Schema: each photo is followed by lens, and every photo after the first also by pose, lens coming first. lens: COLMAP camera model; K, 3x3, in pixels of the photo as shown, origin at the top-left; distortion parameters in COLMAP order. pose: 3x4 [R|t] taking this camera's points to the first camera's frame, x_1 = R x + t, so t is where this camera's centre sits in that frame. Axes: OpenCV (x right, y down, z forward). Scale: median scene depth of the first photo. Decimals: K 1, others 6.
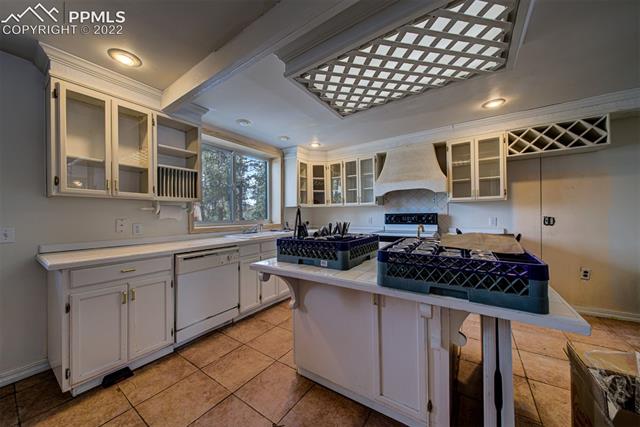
lens RADIAL K [[218.3, 0, 316.1], [0, 218.3, 221.7], [0, 0, 1]] dist [-0.002962, -0.000147]
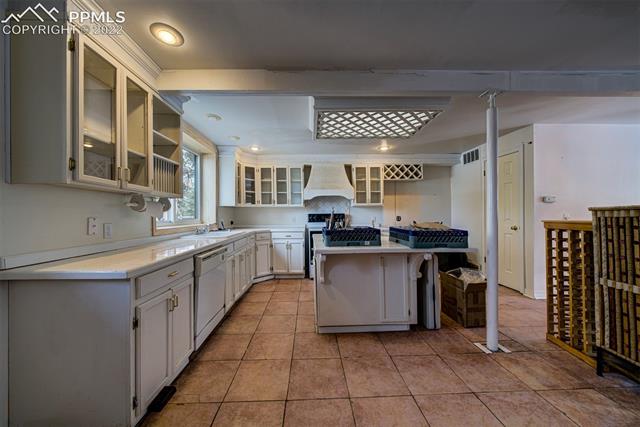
lens RADIAL K [[218.3, 0, 316.1], [0, 218.3, 221.7], [0, 0, 1]] dist [-0.002962, -0.000147]
pose [[0.811941, -0.013562, 0.583582, -0.580893], [0.015252, 0.999882, 0.002017, 0.010046], [-0.583540, 0.007262, 0.812052, -0.046203]]
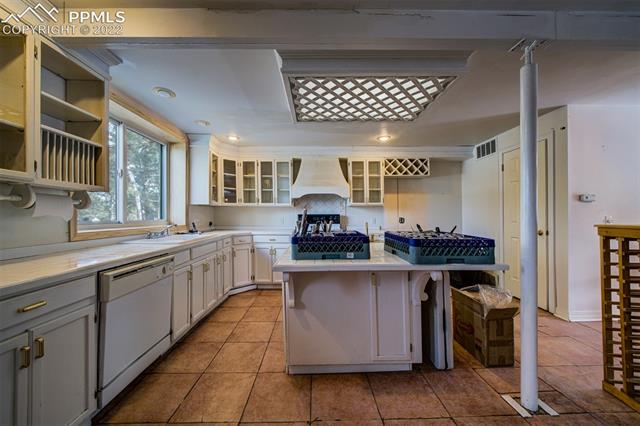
lens RADIAL K [[222.3, 0, 316.8], [0, 222.3, 220.1], [0, 0, 1]] dist [0.000078, 0.000063]
pose [[0.820237, -0.001259, 0.572023, -0.375297], [0.008732, 0.999909, -0.010320, 0.006599], [-0.571958, 0.013460, 0.820173, 0.063665]]
